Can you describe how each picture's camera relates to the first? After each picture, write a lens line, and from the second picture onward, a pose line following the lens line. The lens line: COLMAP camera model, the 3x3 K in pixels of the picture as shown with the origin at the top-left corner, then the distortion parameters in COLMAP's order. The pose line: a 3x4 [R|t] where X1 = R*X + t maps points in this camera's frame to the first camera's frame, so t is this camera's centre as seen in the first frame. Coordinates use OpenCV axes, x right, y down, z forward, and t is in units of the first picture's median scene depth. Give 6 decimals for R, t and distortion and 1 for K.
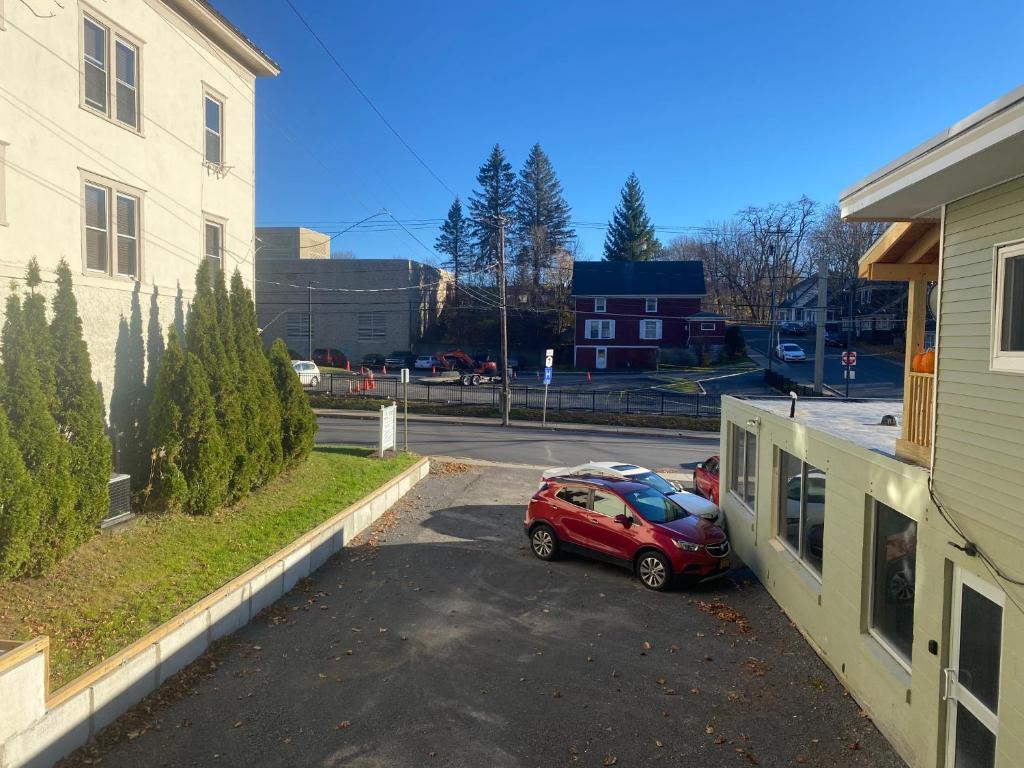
lens RADIAL K [[791.4, 0, 505.9], [0, 791.4, 383.9], [0, 0, 1]] dist [0.035508, -0.066257]
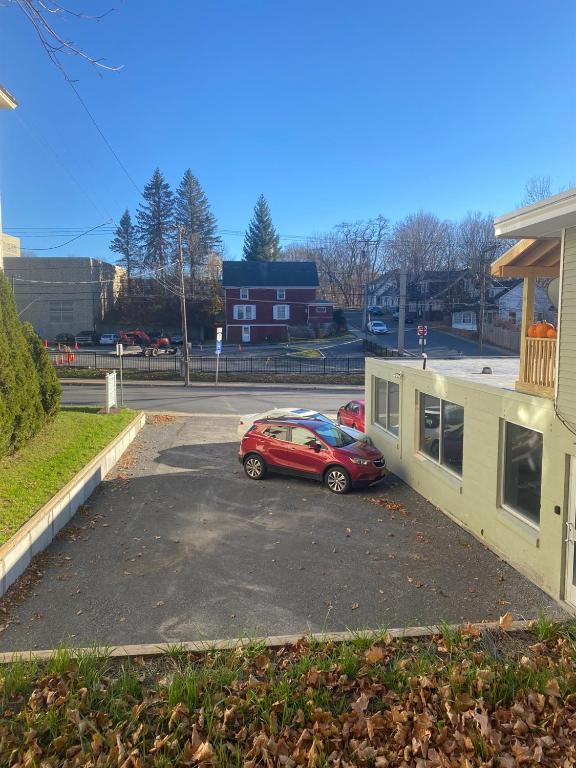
lens RADIAL K [[593.6, 0, 291.4], [0, 593.6, 381.8], [0, 0, 1]] dist [0.035508, -0.066257]
pose [[0.976004, -0.035301, 0.214874, -0.112005], [0.025047, 0.998422, 0.050258, 0.000954], [-0.216309, -0.043670, 0.975348, -0.018293]]
